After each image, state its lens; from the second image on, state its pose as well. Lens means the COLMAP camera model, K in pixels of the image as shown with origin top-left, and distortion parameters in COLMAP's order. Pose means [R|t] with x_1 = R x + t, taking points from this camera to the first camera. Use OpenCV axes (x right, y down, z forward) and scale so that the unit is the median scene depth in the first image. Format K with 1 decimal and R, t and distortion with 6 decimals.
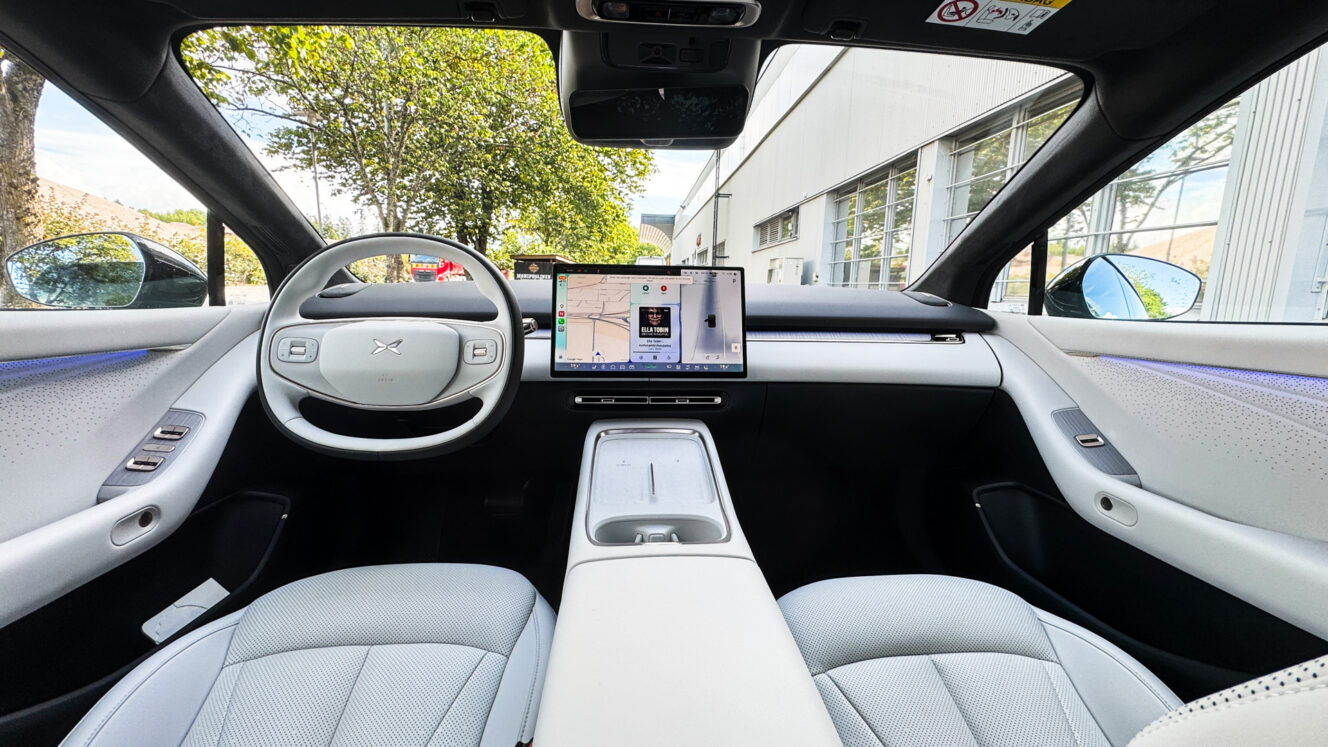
lens RADIAL K [[544.3, 0, 671.3], [0, 544.3, 367.3], [0, 0, 1]] dist [0.003192, 0.000053]
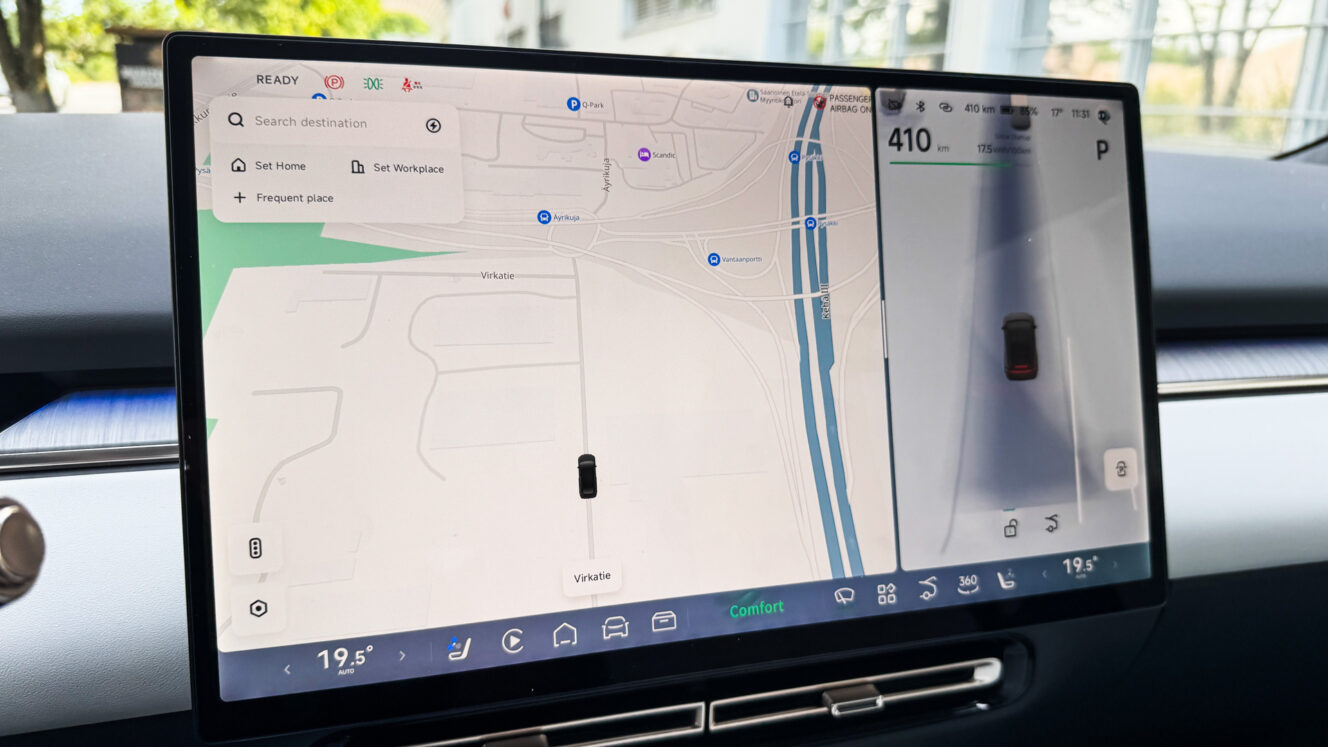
lens RADIAL K [[958.3, 0, 664.0], [0, 958.3, 367.4], [0, 0, 1]] dist [-0.014749, -0.000820]
pose [[0.975658, -0.037470, 0.216071, -0.153370], [0.010499, 0.992146, 0.124645, -0.140089], [-0.219045, -0.119343, 0.968389, 0.762594]]
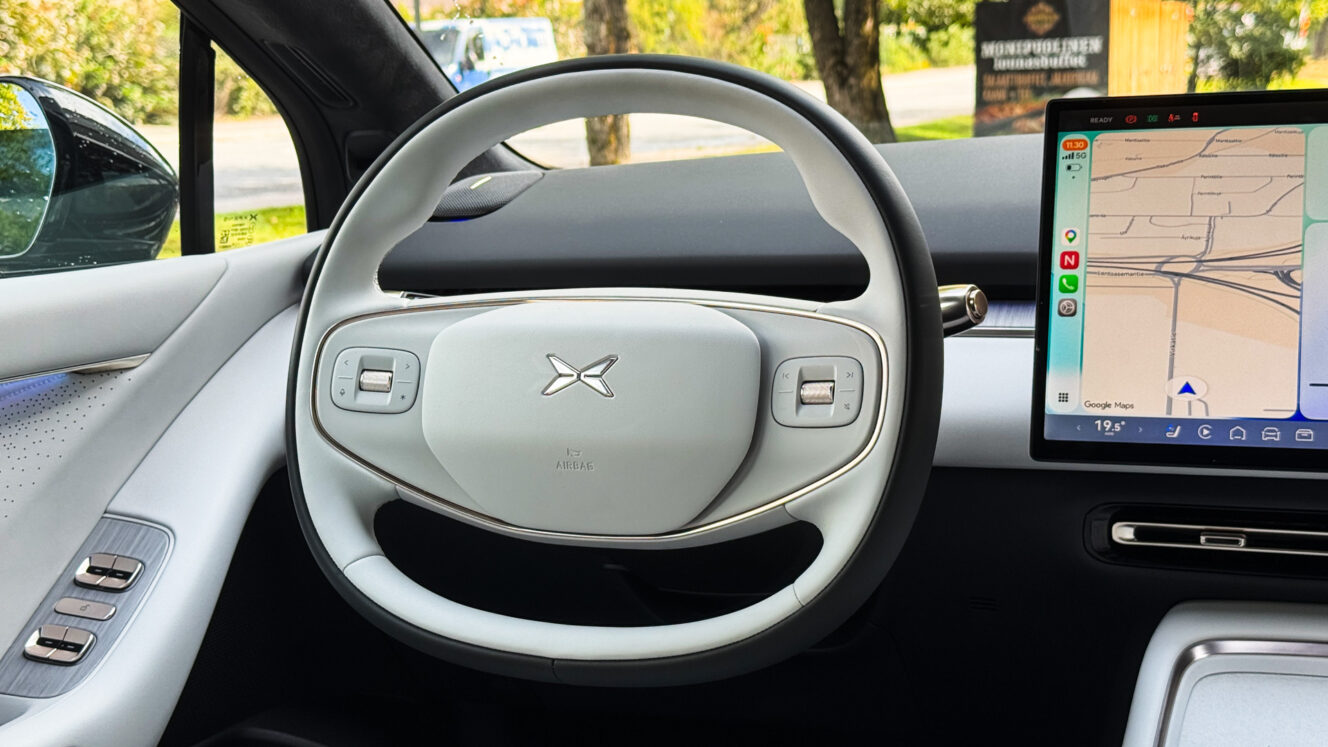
lens RADIAL K [[1956.1, 0, 667.7], [0, 1956.1, 369.4], [0, 0, 1]] dist [0.140637, 0.000000]
pose [[0.906874, 0.017246, -0.421049, 0.075557], [-0.015613, 0.999851, 0.007326, -0.043183], [0.421113, -0.000070, 0.907008, -0.147693]]
